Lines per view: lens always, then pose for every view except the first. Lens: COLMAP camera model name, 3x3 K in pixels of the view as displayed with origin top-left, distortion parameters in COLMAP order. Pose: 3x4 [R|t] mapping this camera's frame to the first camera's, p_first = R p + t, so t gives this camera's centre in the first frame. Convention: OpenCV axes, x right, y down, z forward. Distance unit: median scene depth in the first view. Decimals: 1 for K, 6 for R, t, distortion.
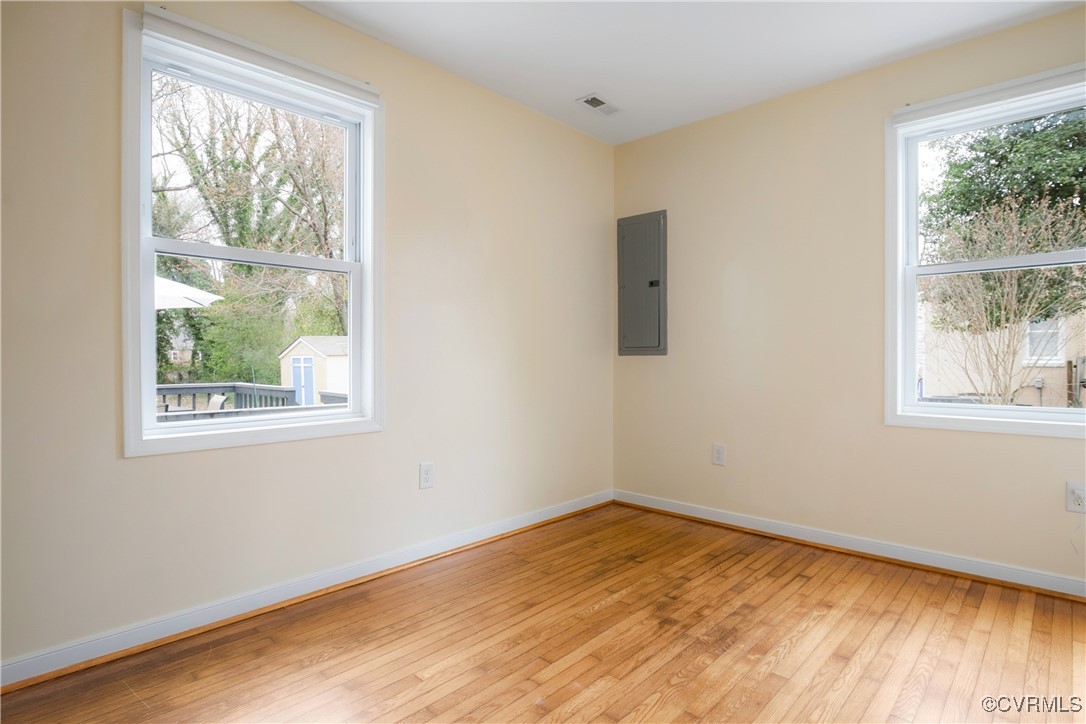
lens RADIAL K [[603.2, 0, 543.0], [0, 603.2, 362.0], [0, 0, 1]] dist [-0.024328, 0.000544]
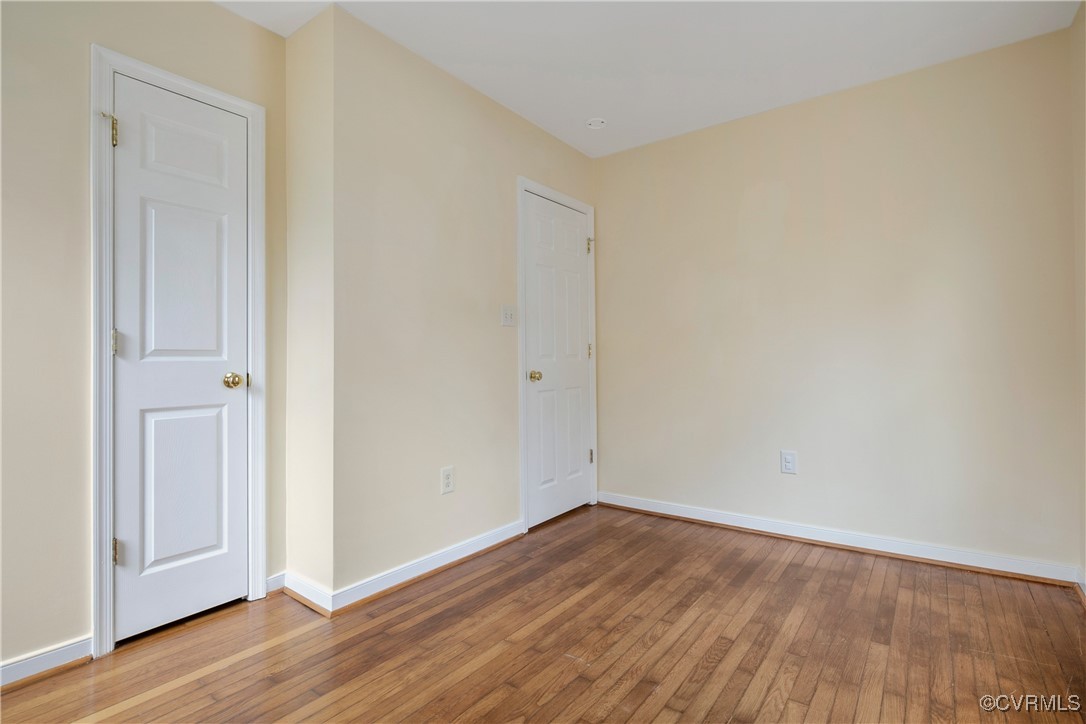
lens RADIAL K [[498.5, 0, 543.0], [0, 498.5, 362.0], [0, 0, 1]] dist [0.000089, 0.000006]
pose [[-0.993261, 0.007581, -0.115648, 0.181670], [0.005551, 0.999825, 0.017858, -0.006903], [0.115763, 0.017095, -0.993130, 1.173088]]
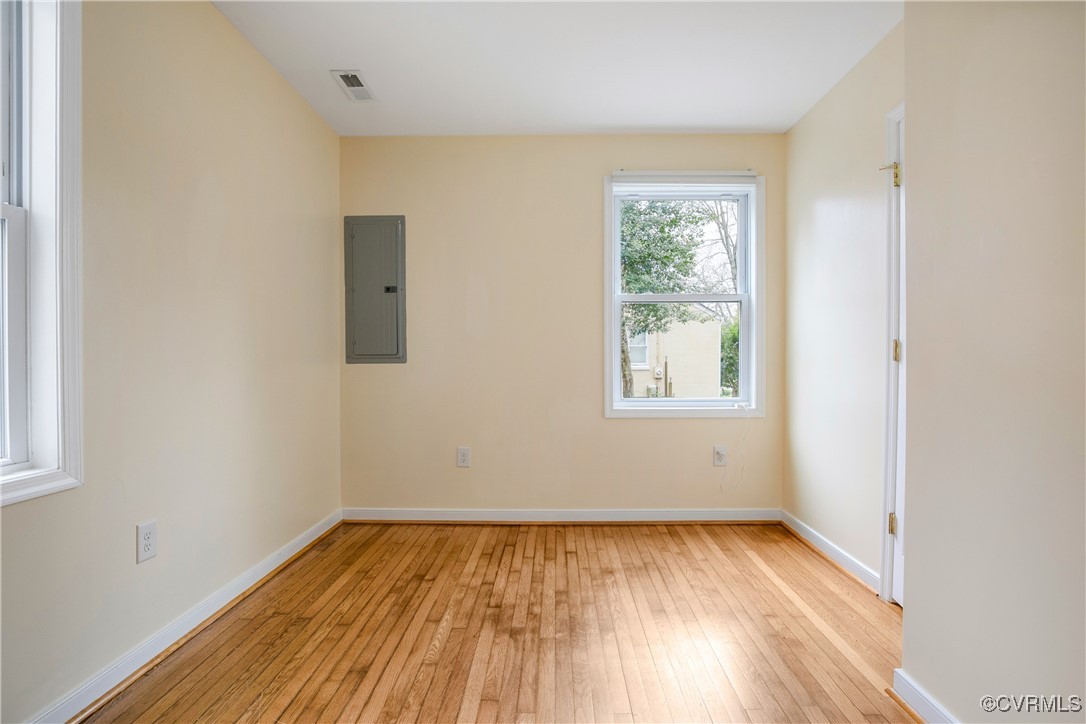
lens RADIAL K [[523.3, 0, 567.1], [0, 523.3, 369.7], [0, 0, 1]] dist [-0.030966, 0.000316]
pose [[0.715337, -0.010520, 0.698701, -0.266822], [0.008514, 0.999944, 0.006339, -0.004804], [-0.698728, 0.001414, 0.715386, 0.266900]]
